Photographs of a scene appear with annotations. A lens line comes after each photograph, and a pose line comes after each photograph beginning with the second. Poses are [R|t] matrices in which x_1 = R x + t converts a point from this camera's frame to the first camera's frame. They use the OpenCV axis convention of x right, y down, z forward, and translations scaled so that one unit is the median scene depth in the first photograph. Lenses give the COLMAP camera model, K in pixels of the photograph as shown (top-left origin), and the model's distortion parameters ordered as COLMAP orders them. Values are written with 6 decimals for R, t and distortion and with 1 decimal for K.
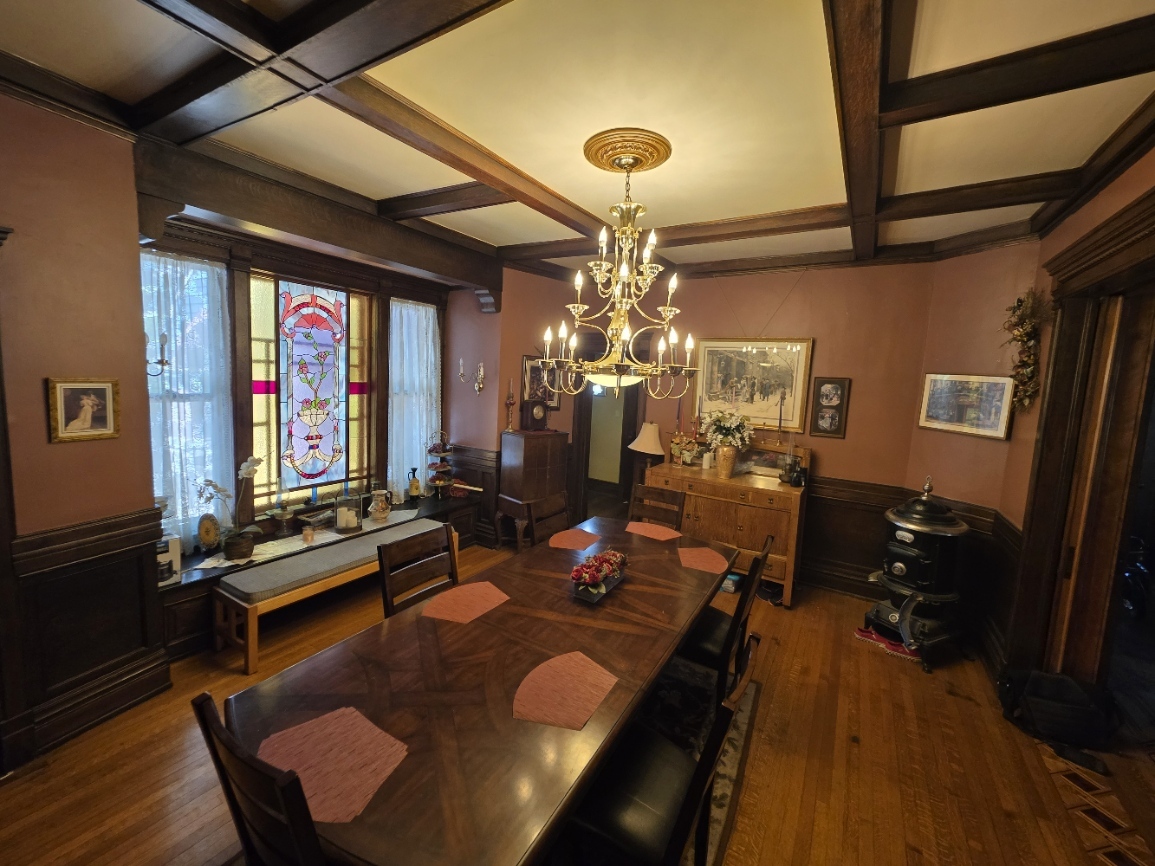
lens RADIAL K [[470.9, 0, 581.3], [0, 470.9, 427.0], [0, 0, 1]] dist [-0.002425, -0.000012]
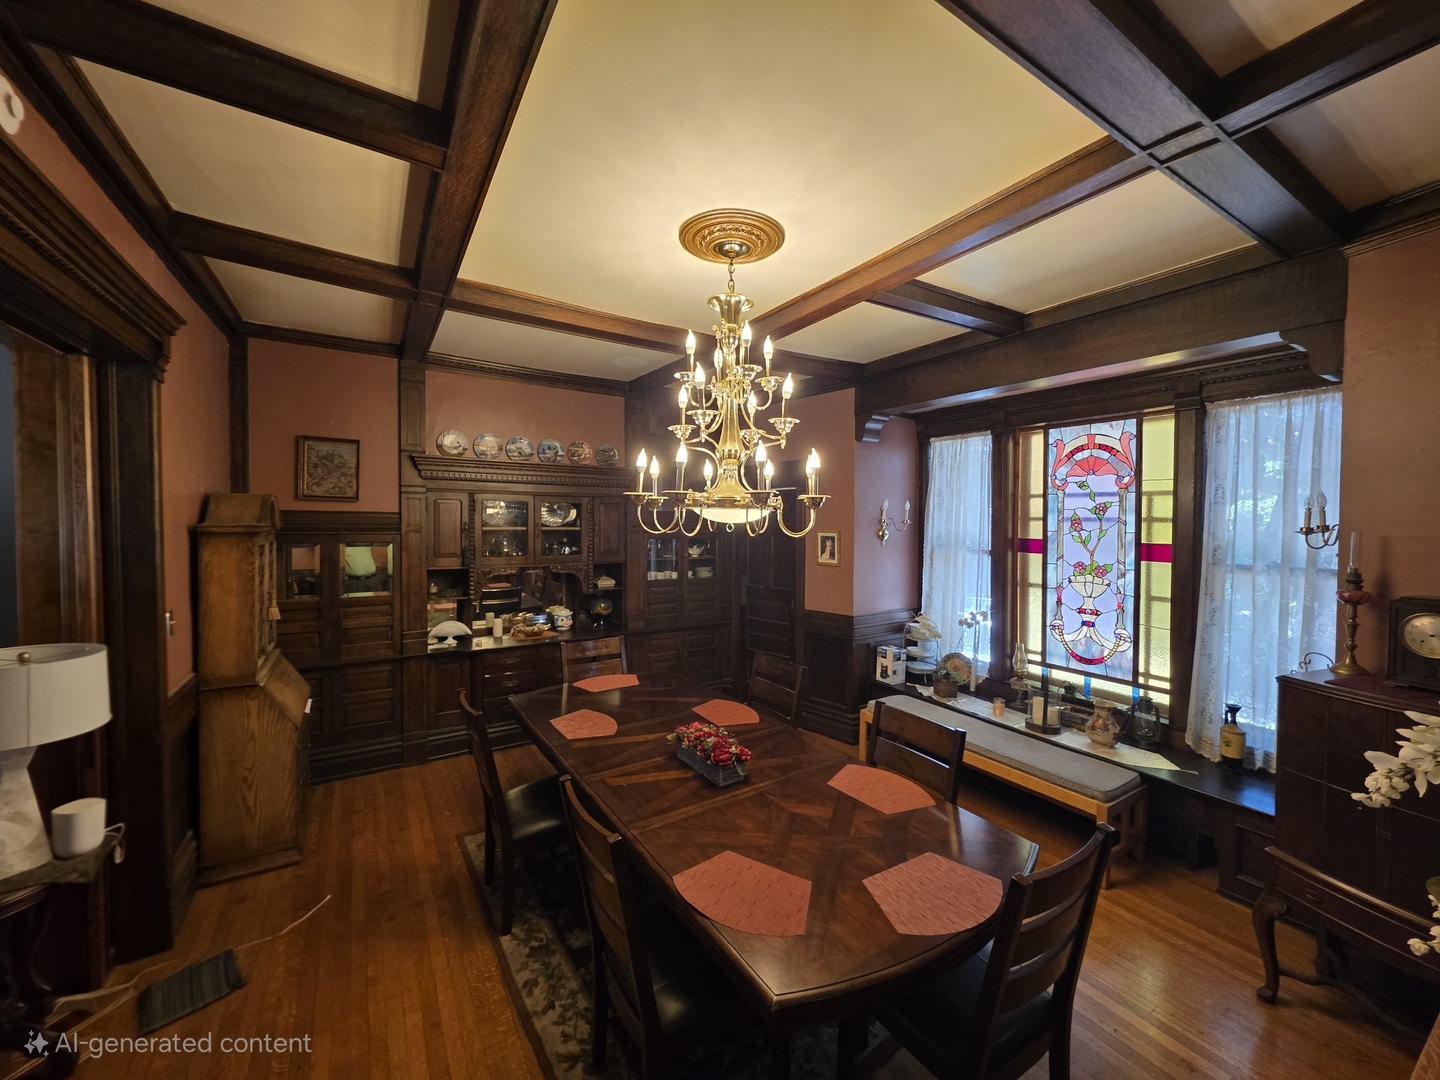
lens RADIAL K [[587.0, 0, 723.7], [0, 587.0, 535.6], [0, 0, 1]] dist [-0.002425, -0.000012]
pose [[-0.455433, -0.026842, -0.889865, 0.606257], [-0.129861, 0.990857, 0.036575, -0.062906], [0.880748, 0.132216, -0.454755, 0.921284]]
